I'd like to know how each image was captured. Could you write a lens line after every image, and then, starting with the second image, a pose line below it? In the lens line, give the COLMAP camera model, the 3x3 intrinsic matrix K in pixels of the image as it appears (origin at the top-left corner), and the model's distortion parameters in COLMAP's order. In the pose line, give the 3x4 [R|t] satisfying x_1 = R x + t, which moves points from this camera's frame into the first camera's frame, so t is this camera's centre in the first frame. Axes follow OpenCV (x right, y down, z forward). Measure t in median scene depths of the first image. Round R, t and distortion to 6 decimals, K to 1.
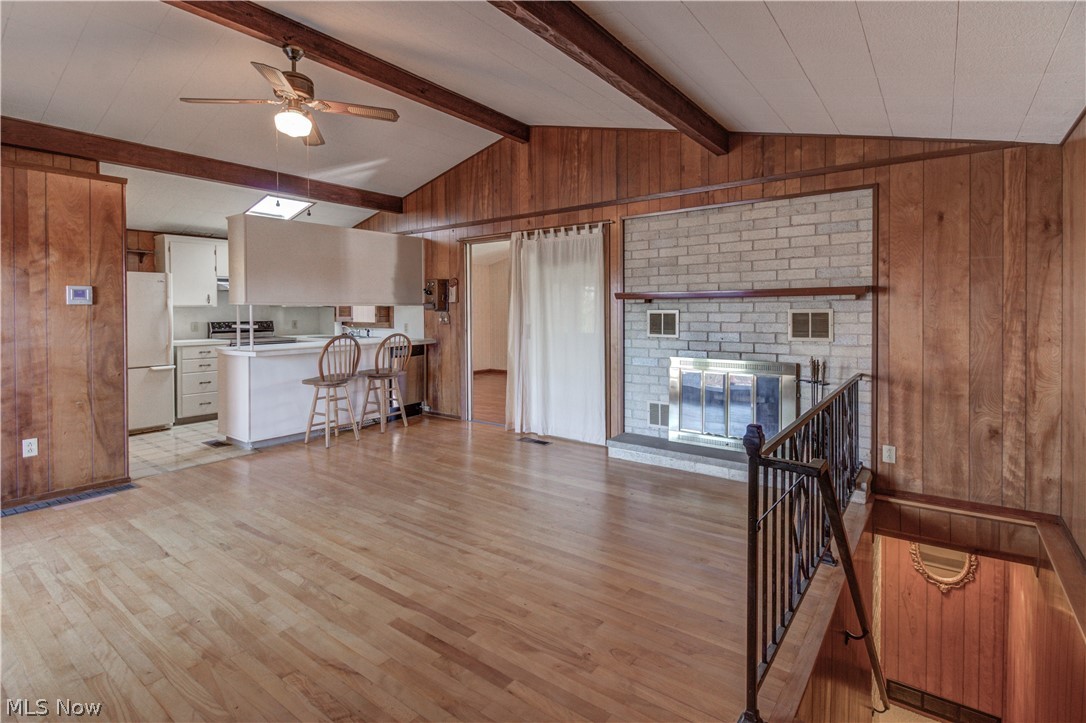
lens RADIAL K [[531.7, 0, 539.7], [0, 531.7, 317.7], [0, 0, 1]] dist [0.004679, 0.000034]
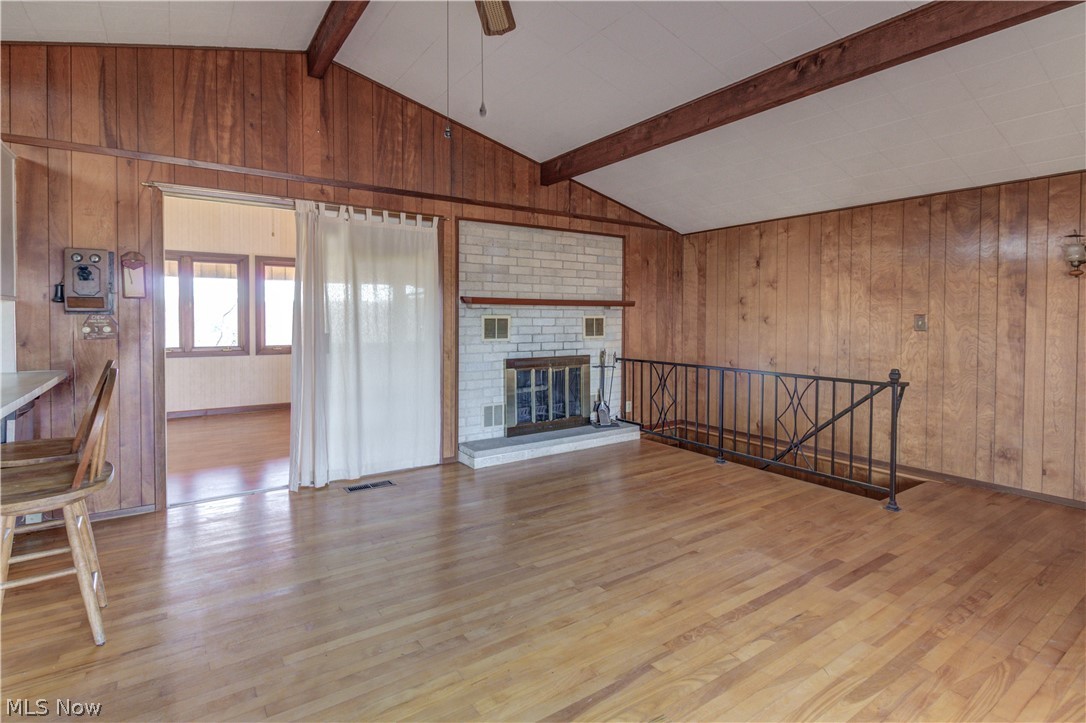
lens RADIAL K [[530.9, 0, 545.0], [0, 530.9, 327.6], [0, 0, 1]] dist [0.003151, -0.000215]
pose [[0.308399, -0.014745, 0.951143, -0.766369], [0.005641, 0.999891, 0.013672, -0.003890], [-0.951240, 0.001149, 0.308448, 0.614733]]
